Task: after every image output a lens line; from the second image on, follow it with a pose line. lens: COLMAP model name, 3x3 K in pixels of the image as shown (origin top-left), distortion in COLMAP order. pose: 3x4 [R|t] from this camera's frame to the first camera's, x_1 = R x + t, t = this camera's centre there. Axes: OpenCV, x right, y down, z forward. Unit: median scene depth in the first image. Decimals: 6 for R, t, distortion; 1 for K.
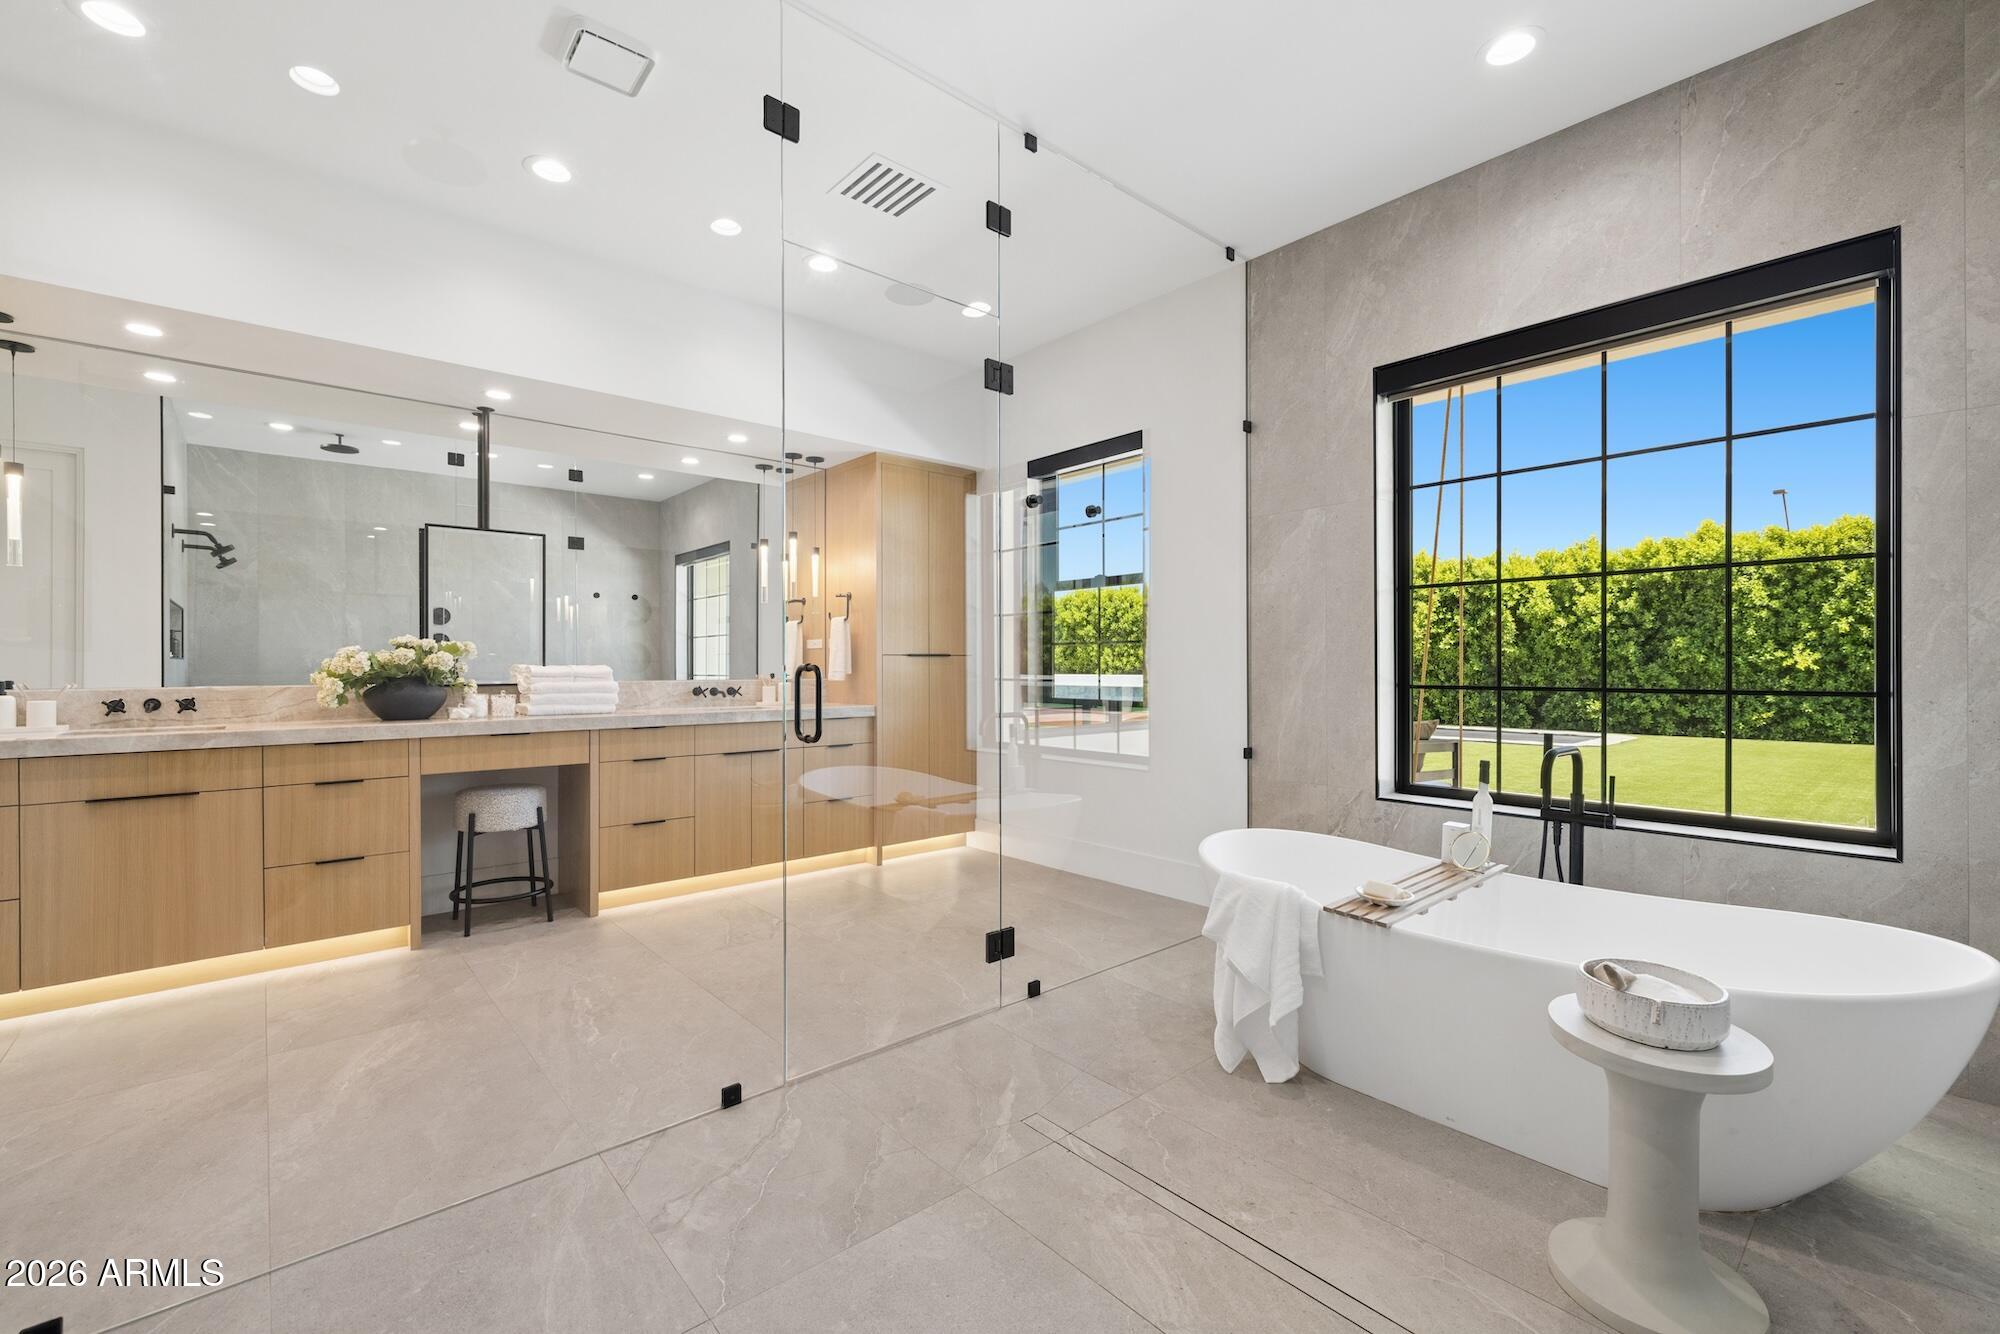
lens RADIAL K [[834.2, 0, 1007.7], [0, 834.2, 665.1], [0, 0, 1]] dist [-0.000581, 0.000053]
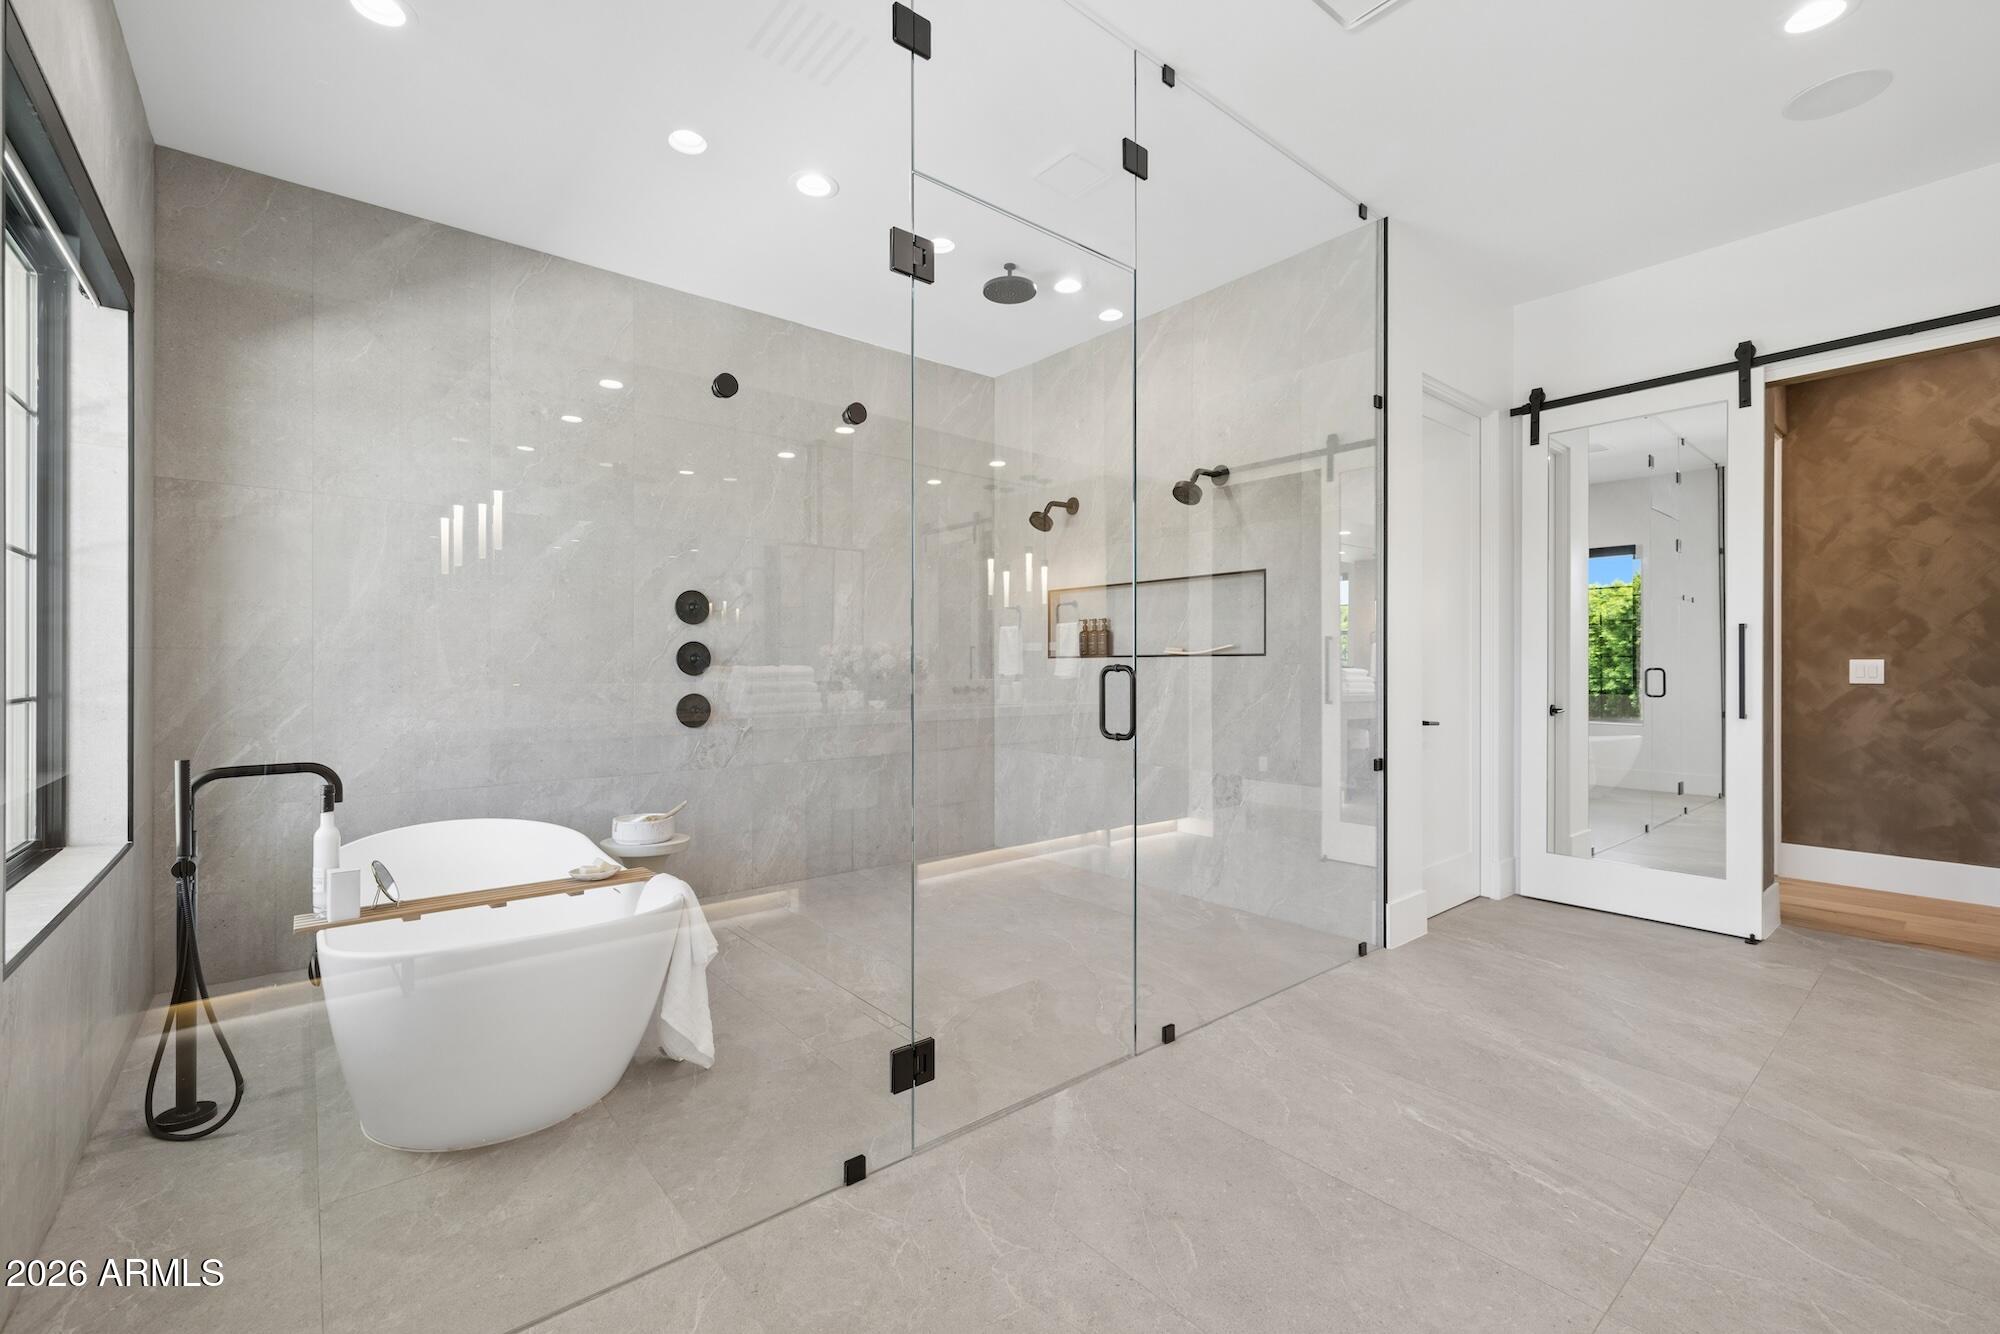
lens RADIAL K [[834.2, 0, 1006.0], [0, 834.2, 662.8], [0, 0, 1]] dist [-0.000581, 0.000053]
pose [[-0.999521, 0.003671, 0.030729, -0.078139], [0.003579, 0.999989, -0.003060, -0.000377], [-0.030740, -0.002948, -0.999523, 1.199327]]
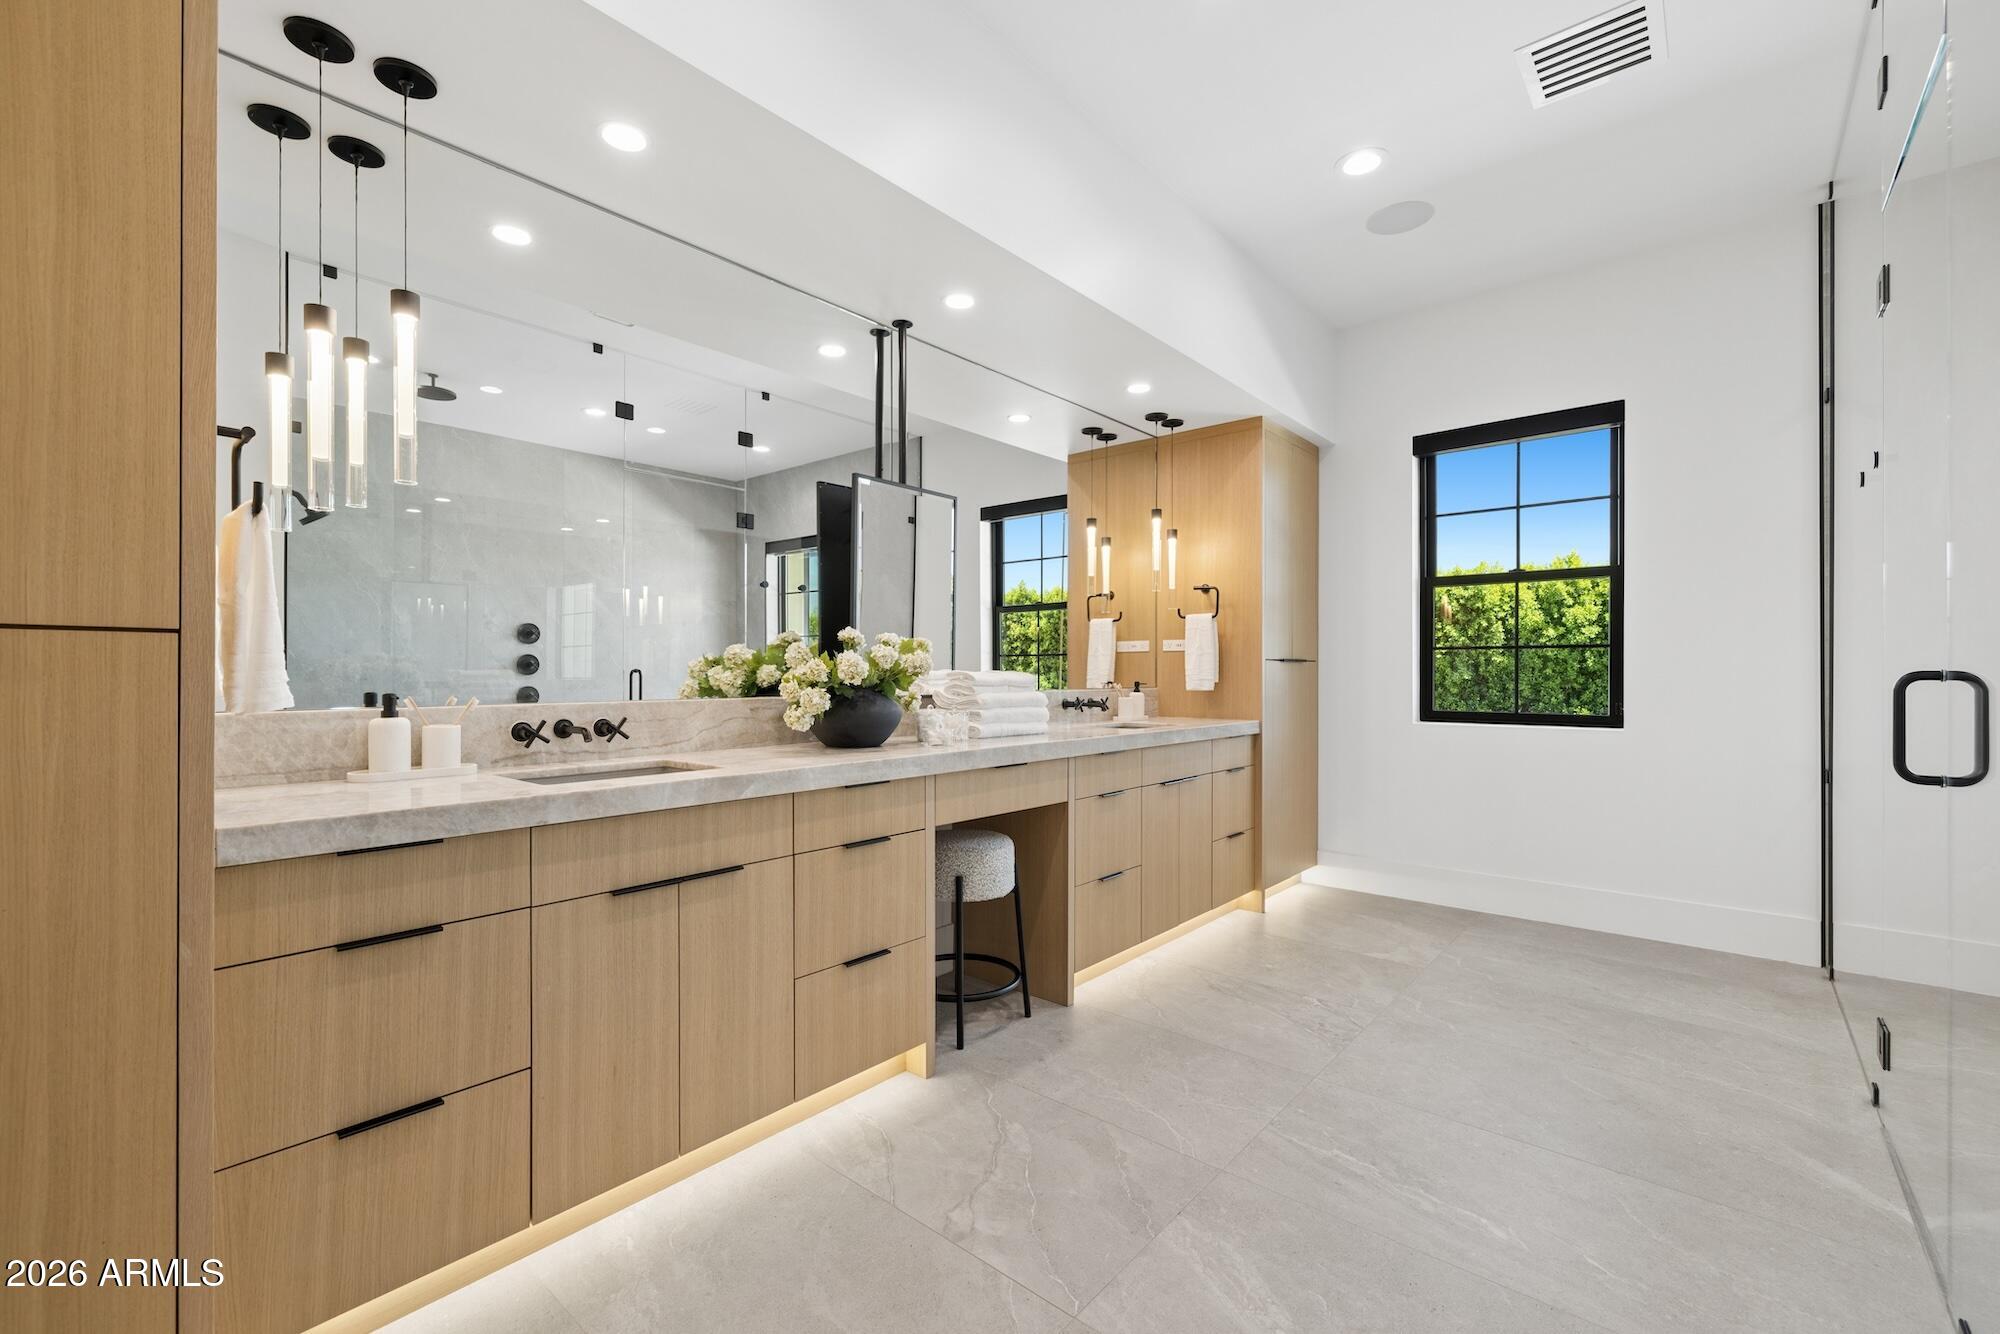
lens RADIAL K [[834.2, 0, 1001.8], [0, 834.2, 670.9], [0, 0, 1]] dist [-0.000581, 0.000053]
pose [[0.990577, 0.004768, 0.136871, -0.639602], [-0.004652, 0.999988, -0.001169, 0.001167], [-0.136875, 0.000521, 0.990588, 0.255233]]
